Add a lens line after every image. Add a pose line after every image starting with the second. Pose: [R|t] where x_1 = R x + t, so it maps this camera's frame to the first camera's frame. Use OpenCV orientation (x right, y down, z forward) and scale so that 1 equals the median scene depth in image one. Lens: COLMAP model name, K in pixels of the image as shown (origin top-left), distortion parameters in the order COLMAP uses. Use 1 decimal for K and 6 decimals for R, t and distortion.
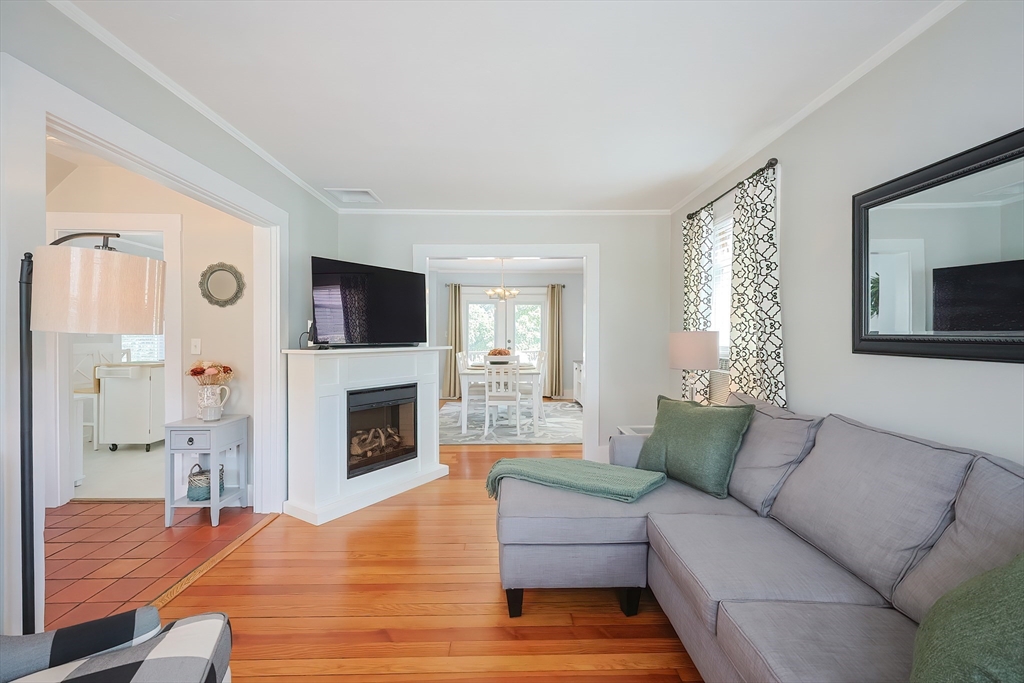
lens RADIAL K [[439.0, 0, 512.0], [0, 439.0, 341.5], [0, 0, 1]] dist [0.003646, 0.000350]
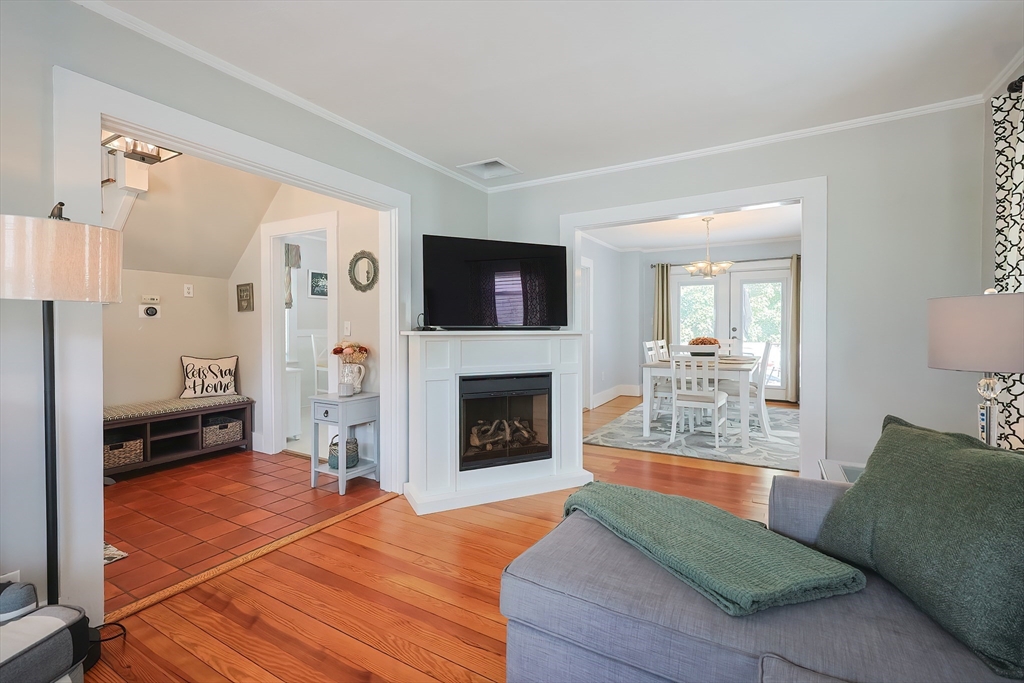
lens RADIAL K [[434.9, 0, 516.8], [0, 434.9, 335.3], [0, 0, 1]] dist [0.000542, 0.000358]
pose [[0.848529, 0.004553, -0.529130, 0.213741], [-0.002564, 0.999987, 0.004494, 0.021459], [0.529143, -0.002456, 0.848529, 0.284379]]
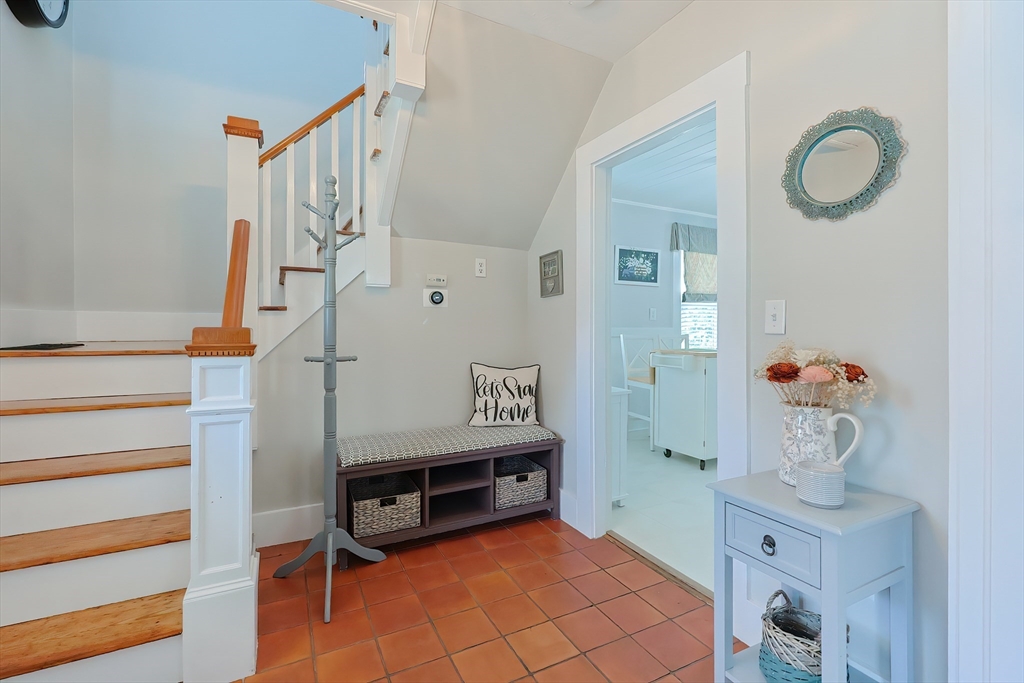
lens RADIAL K [[419.2, 0, 514.0], [0, 419.2, 330.2], [0, 0, 1]] dist [0.000132, 0.000110]
pose [[0.416727, -0.005561, -0.909015, -0.411615], [-0.009016, 0.999907, -0.010251, 0.031139], [0.908987, 0.012468, 0.416638, 0.539197]]
